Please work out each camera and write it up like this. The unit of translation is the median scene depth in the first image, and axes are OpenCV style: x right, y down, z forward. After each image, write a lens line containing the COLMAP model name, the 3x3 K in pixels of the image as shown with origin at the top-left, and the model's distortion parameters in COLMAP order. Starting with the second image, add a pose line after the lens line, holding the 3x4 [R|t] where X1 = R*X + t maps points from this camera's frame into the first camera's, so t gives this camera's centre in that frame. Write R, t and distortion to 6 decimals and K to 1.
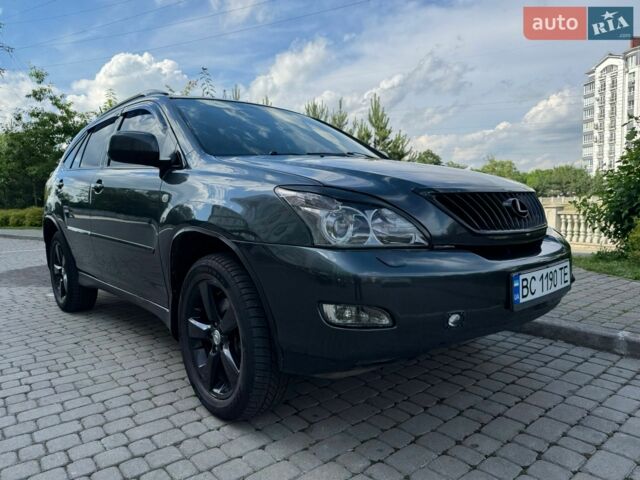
lens RADIAL K [[451.9, 0, 317.8], [0, 451.9, 237.7], [0, 0, 1]] dist [0.002518, -0.001074]
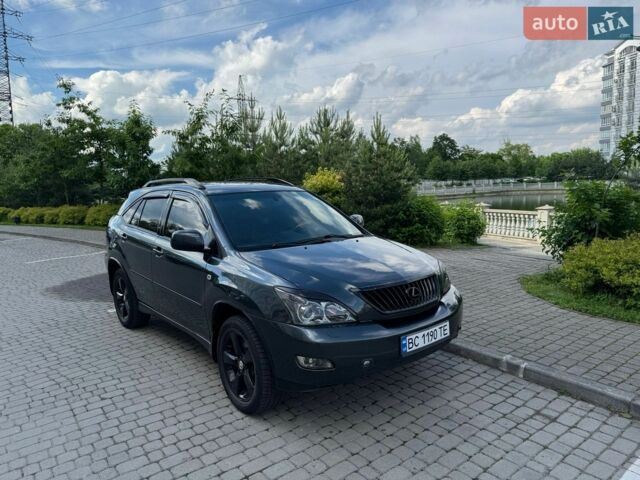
lens RADIAL K [[444.7, 0, 322.0], [0, 444.7, 239.1], [0, 0, 1]] dist [0.070131, -0.097907]
pose [[0.999659, -0.002376, -0.026014, 0.109465], [0.003434, 0.999165, 0.040702, -0.278969], [0.025895, -0.040778, 0.998833, -0.570849]]
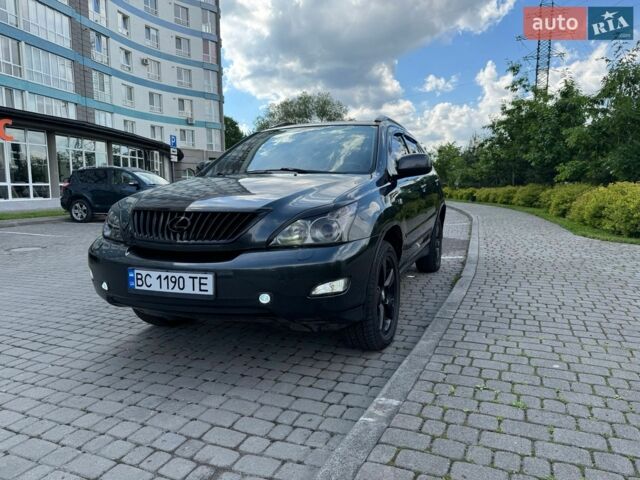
lens RADIAL K [[444.7, 0, 322.0], [0, 444.7, 239.1], [0, 0, 1]] dist [0.070131, -0.097907]
pose [[0.460182, 0.120333, -0.879632, 1.433724], [-0.070823, 0.992590, 0.098734, -0.146096], [0.884995, 0.016863, 0.465294, 0.617413]]
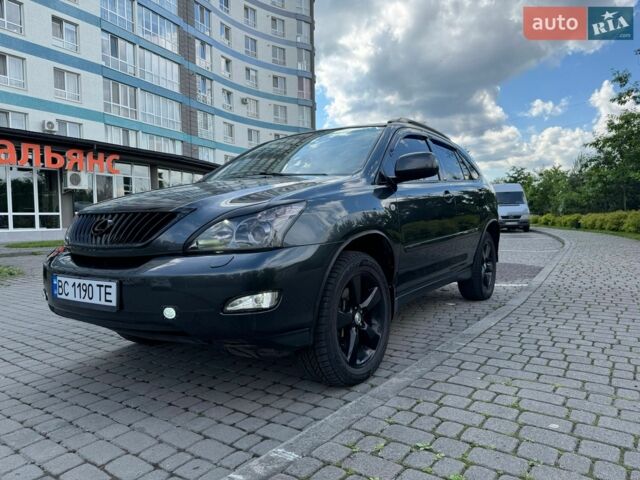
lens RADIAL K [[449.5, 0, 321.4], [0, 449.5, 243.5], [0, 0, 1]] dist [0.008030, -0.008947]
pose [[0.264074, 0.072457, -0.961777, 1.385508], [-0.066299, 0.996179, 0.056845, -0.102499], [0.962221, 0.048754, 0.267869, 1.000554]]
